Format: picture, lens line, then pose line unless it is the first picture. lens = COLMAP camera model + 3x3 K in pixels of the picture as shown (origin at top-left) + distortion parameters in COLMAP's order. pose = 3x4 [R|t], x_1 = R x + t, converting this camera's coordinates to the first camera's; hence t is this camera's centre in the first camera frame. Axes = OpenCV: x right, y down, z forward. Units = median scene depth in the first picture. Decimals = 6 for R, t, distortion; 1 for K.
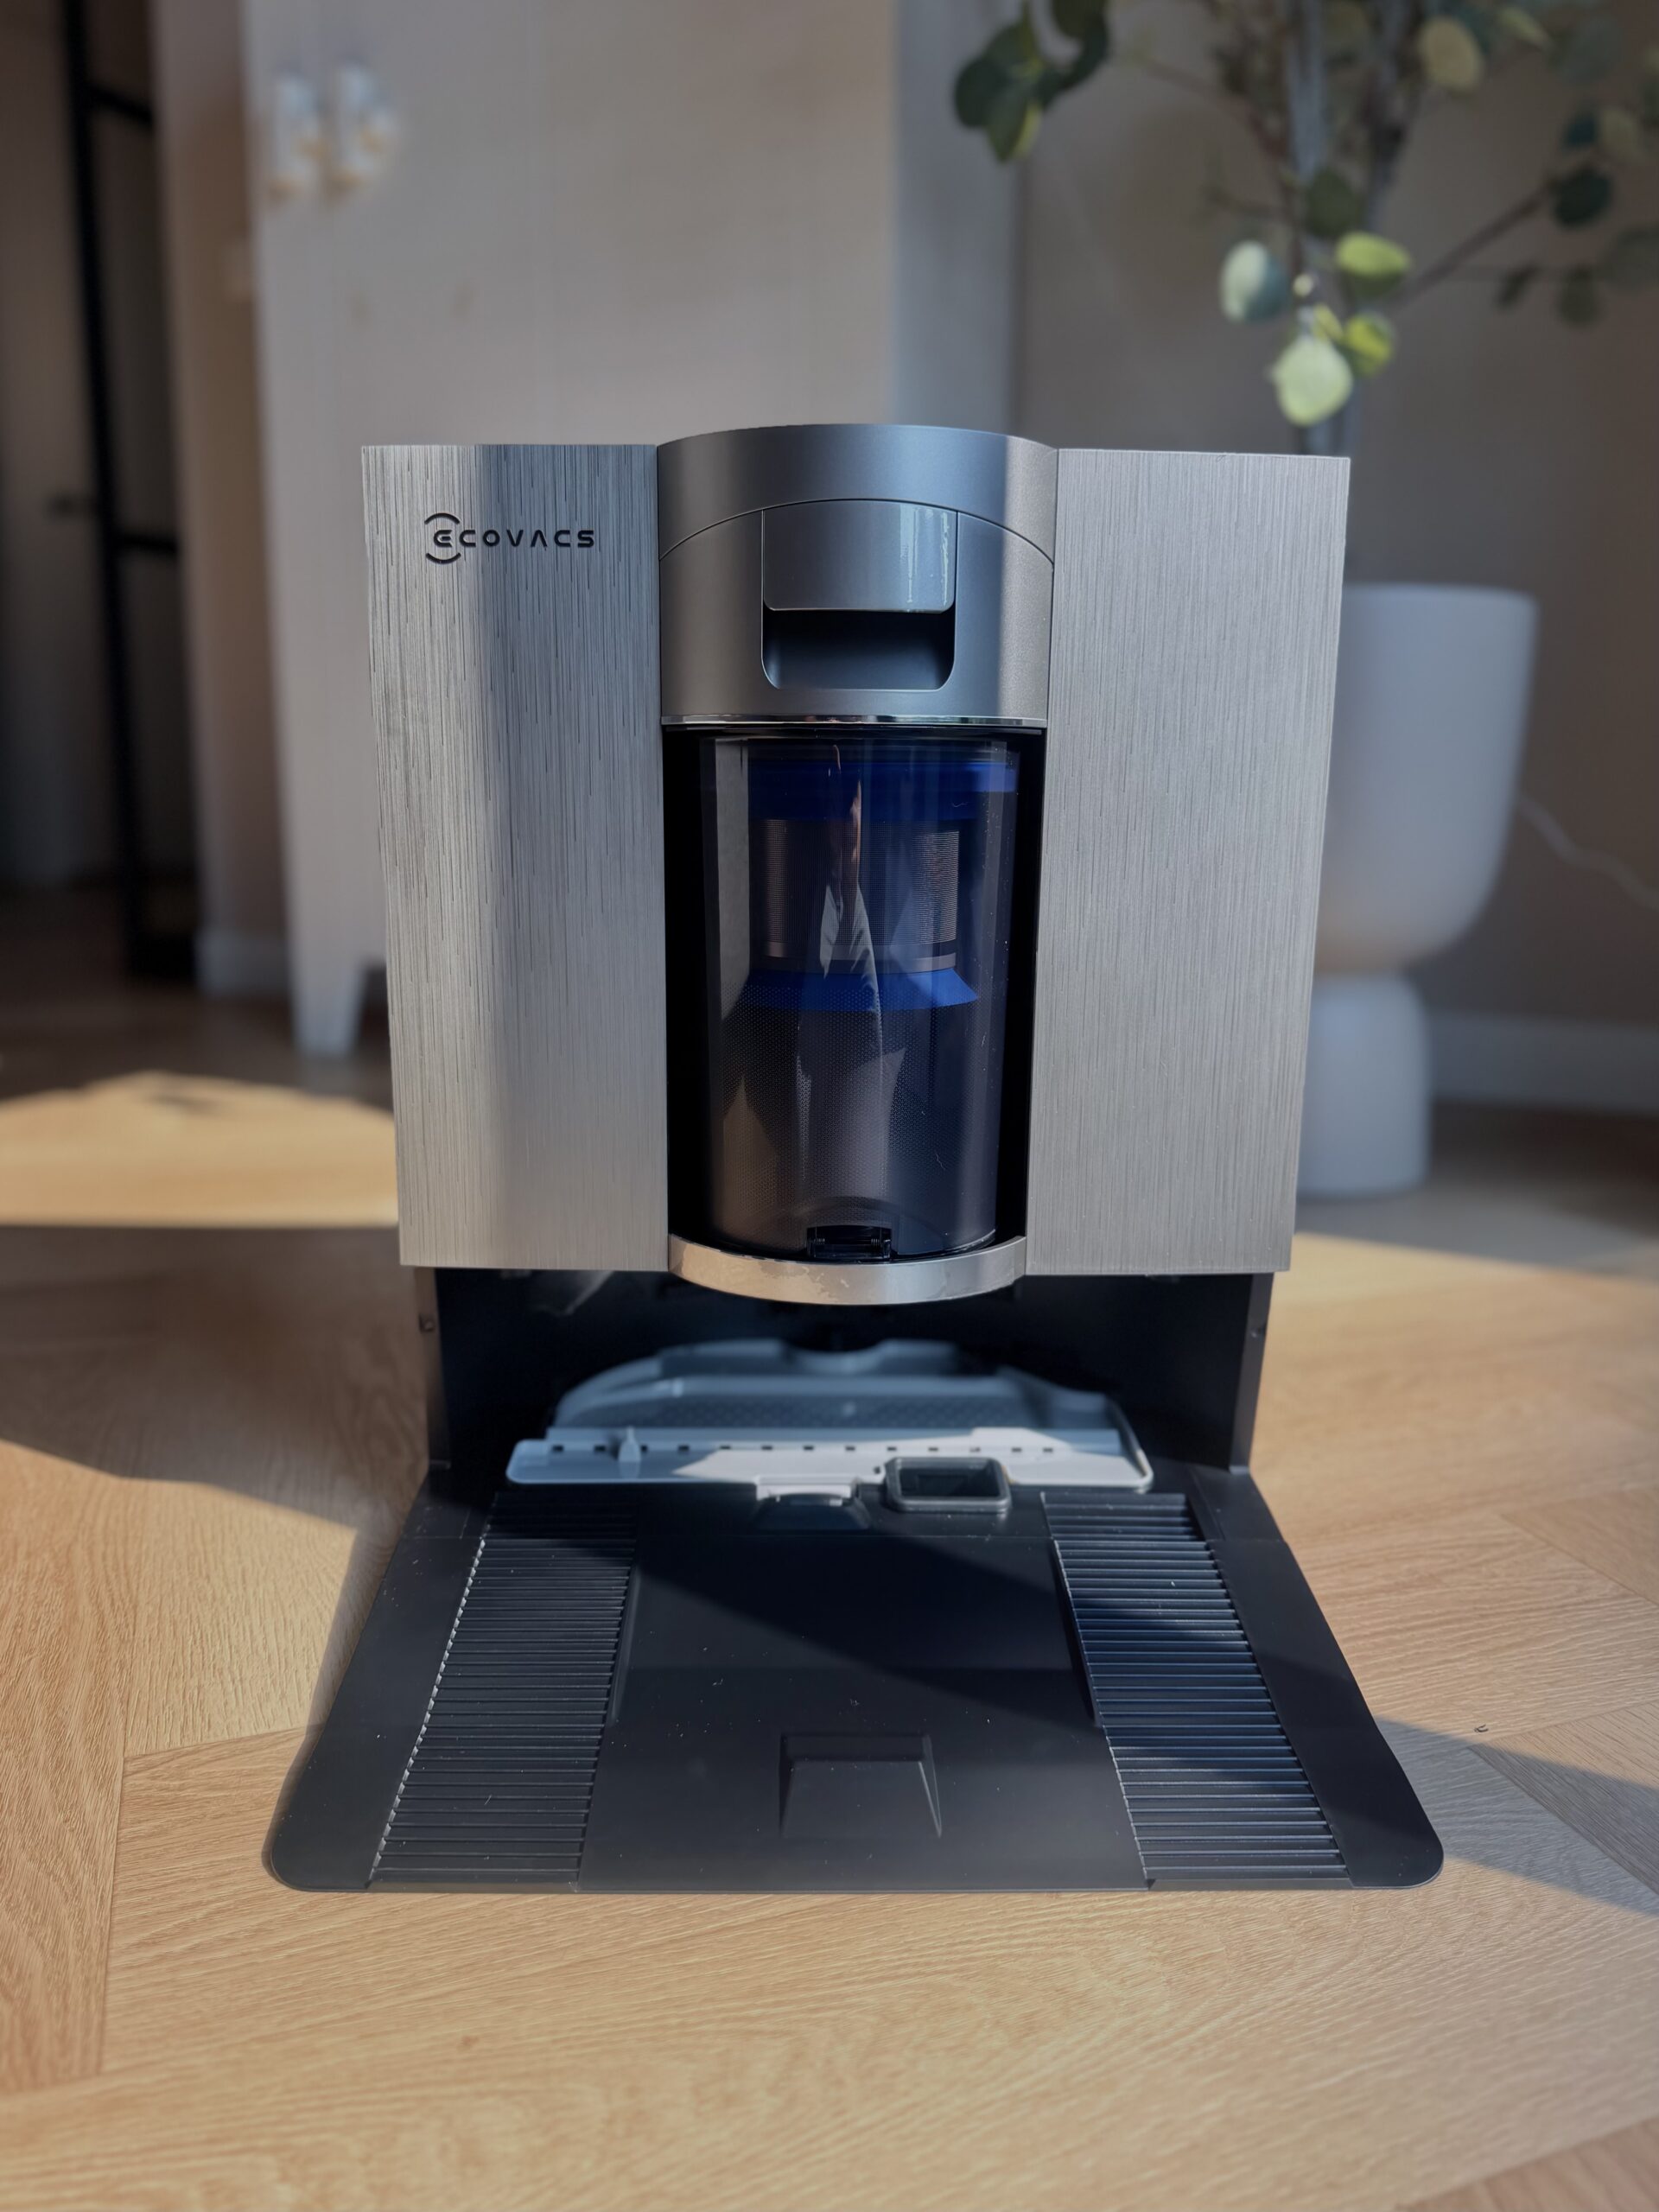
lens RADIAL K [[1562.2, 0, 829.5], [0, 1562.2, 1106.0], [0, 0, 1]] dist [0.002371, -0.023690]
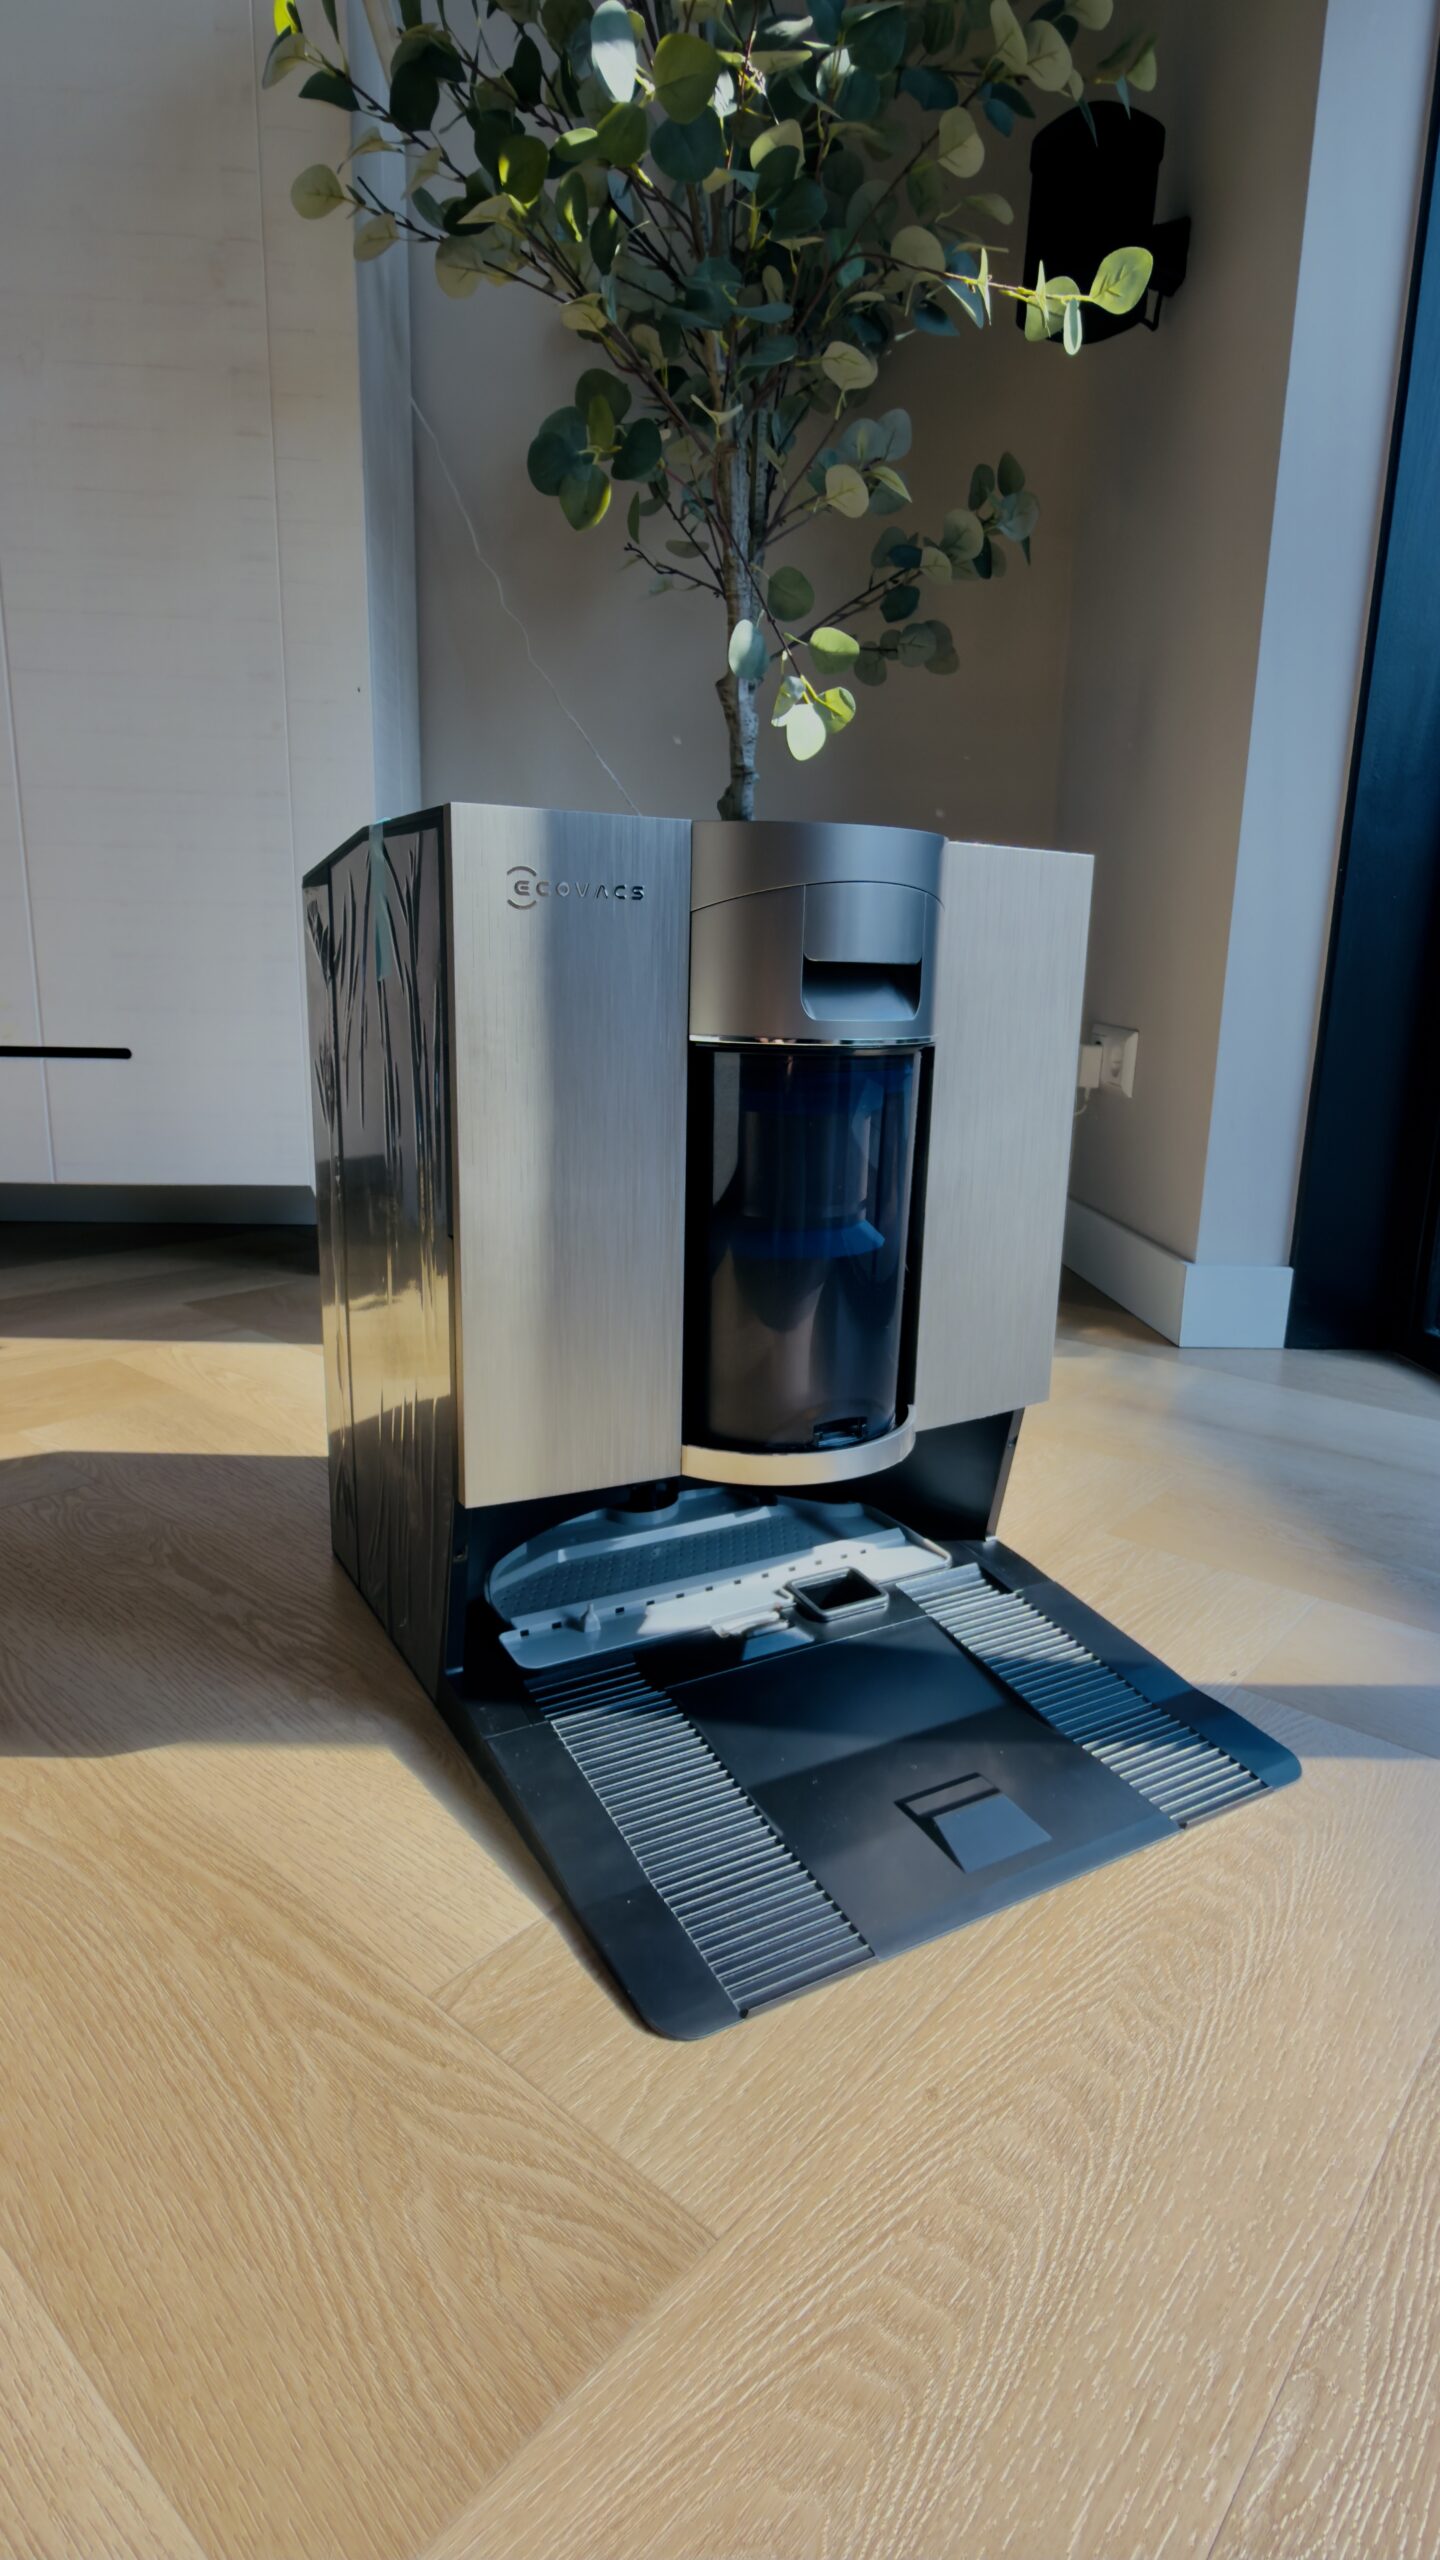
lens RADIAL K [[1266.6, 0, 720.0], [0, 1266.6, 1280.0], [0, 0, 1]] dist [-0.002336, 0.000020]
pose [[0.886831, -0.102130, 0.450666, -0.571145], [0.085584, 0.994699, 0.057006, -0.115590], [-0.454099, -0.011985, 0.890871, 0.093968]]
